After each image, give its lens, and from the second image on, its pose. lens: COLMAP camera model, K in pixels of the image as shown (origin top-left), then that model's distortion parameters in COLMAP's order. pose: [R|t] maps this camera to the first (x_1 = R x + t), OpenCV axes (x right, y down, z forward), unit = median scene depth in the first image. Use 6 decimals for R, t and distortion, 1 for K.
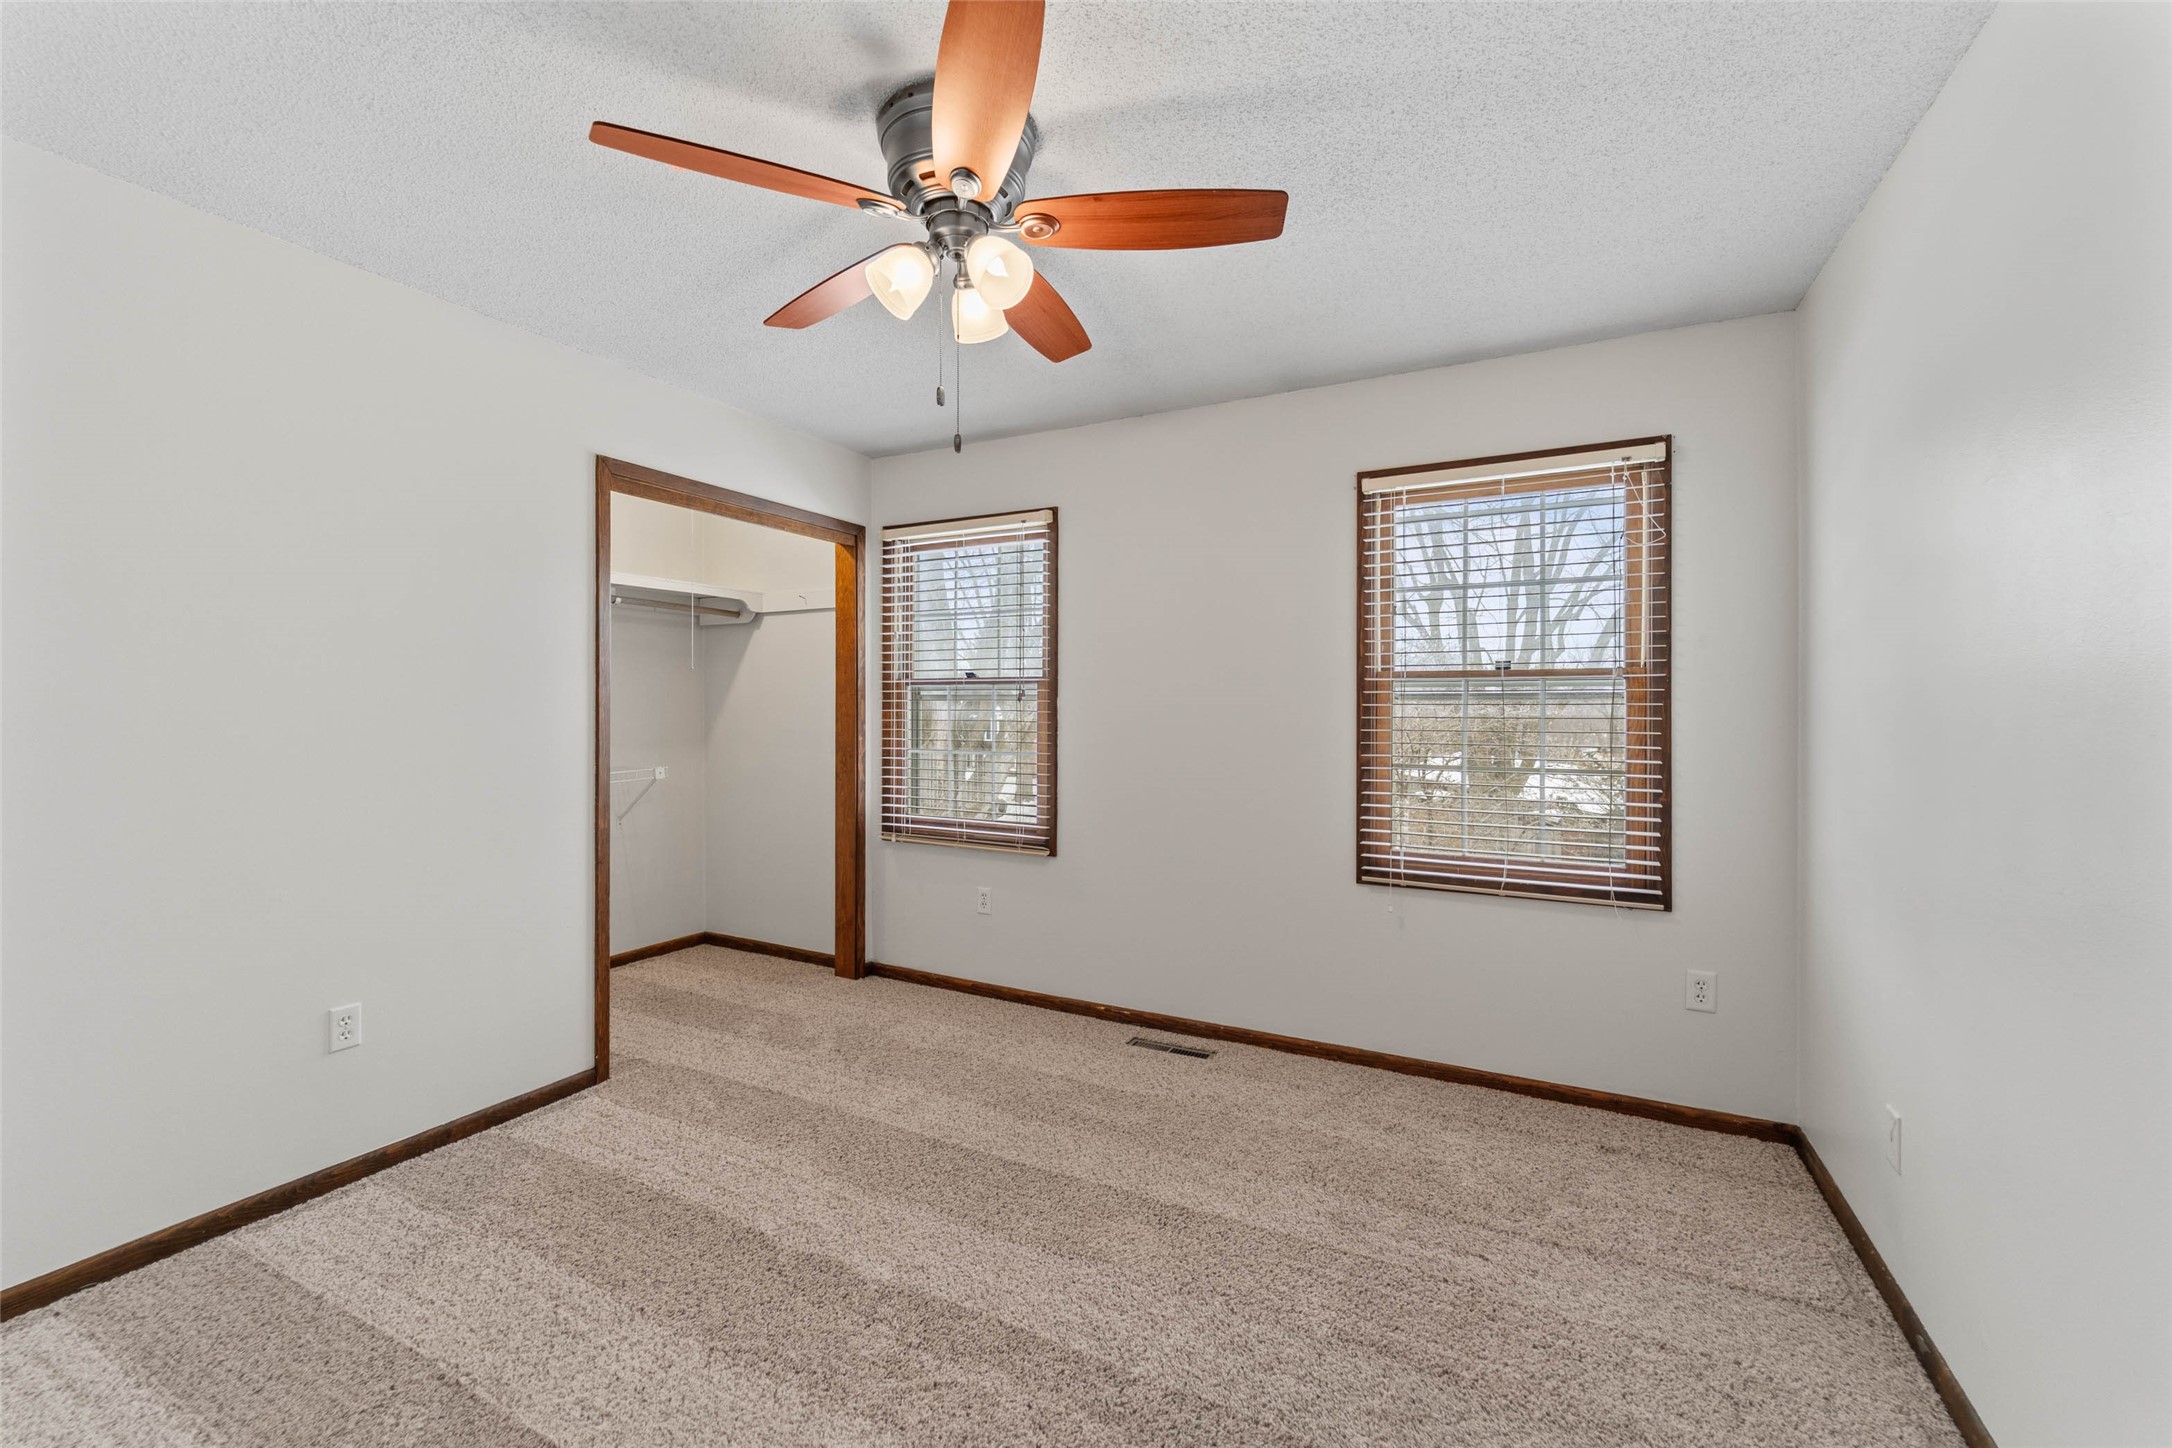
lens RADIAL K [[870.6, 0, 1078.7], [0, 870.6, 713.2], [0, 0, 1]] dist [0.001783, -0.000112]
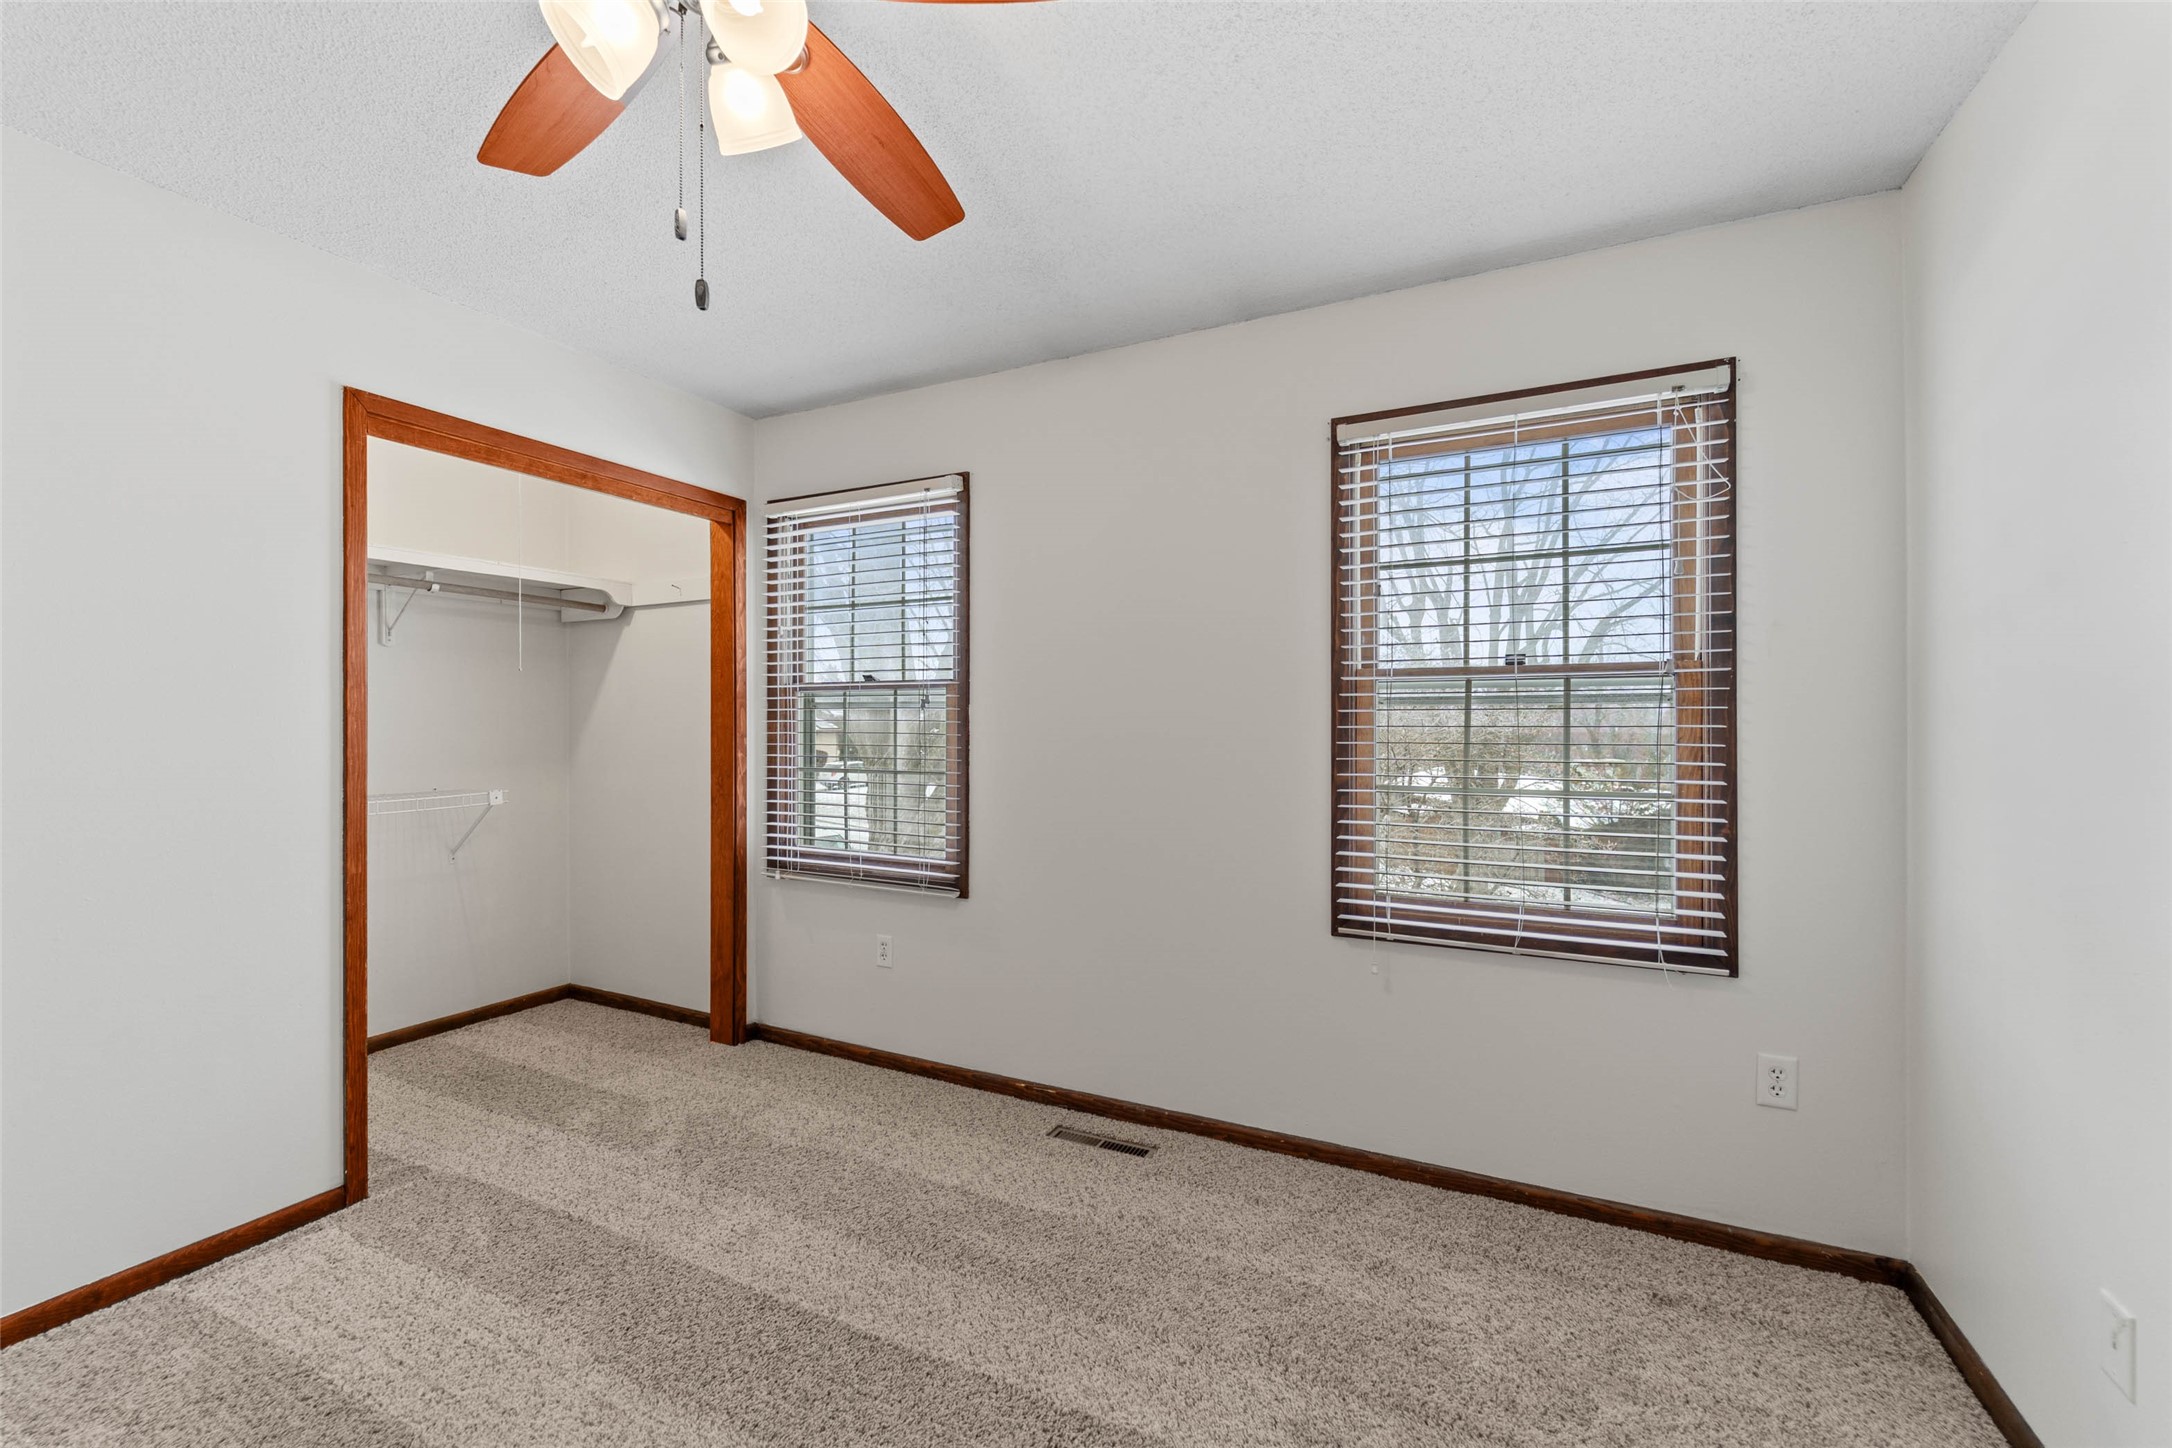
lens RADIAL K [[890.5, 0, 1070.9], [0, 890.5, 728.1], [0, 0, 1]] dist [0.000413, -0.000736]
pose [[0.999824, -0.002574, 0.018581, 0.068552], [0.002573, 0.999997, 0.000069, 0.005548], [-0.018582, -0.000021, 0.999827, 0.197507]]
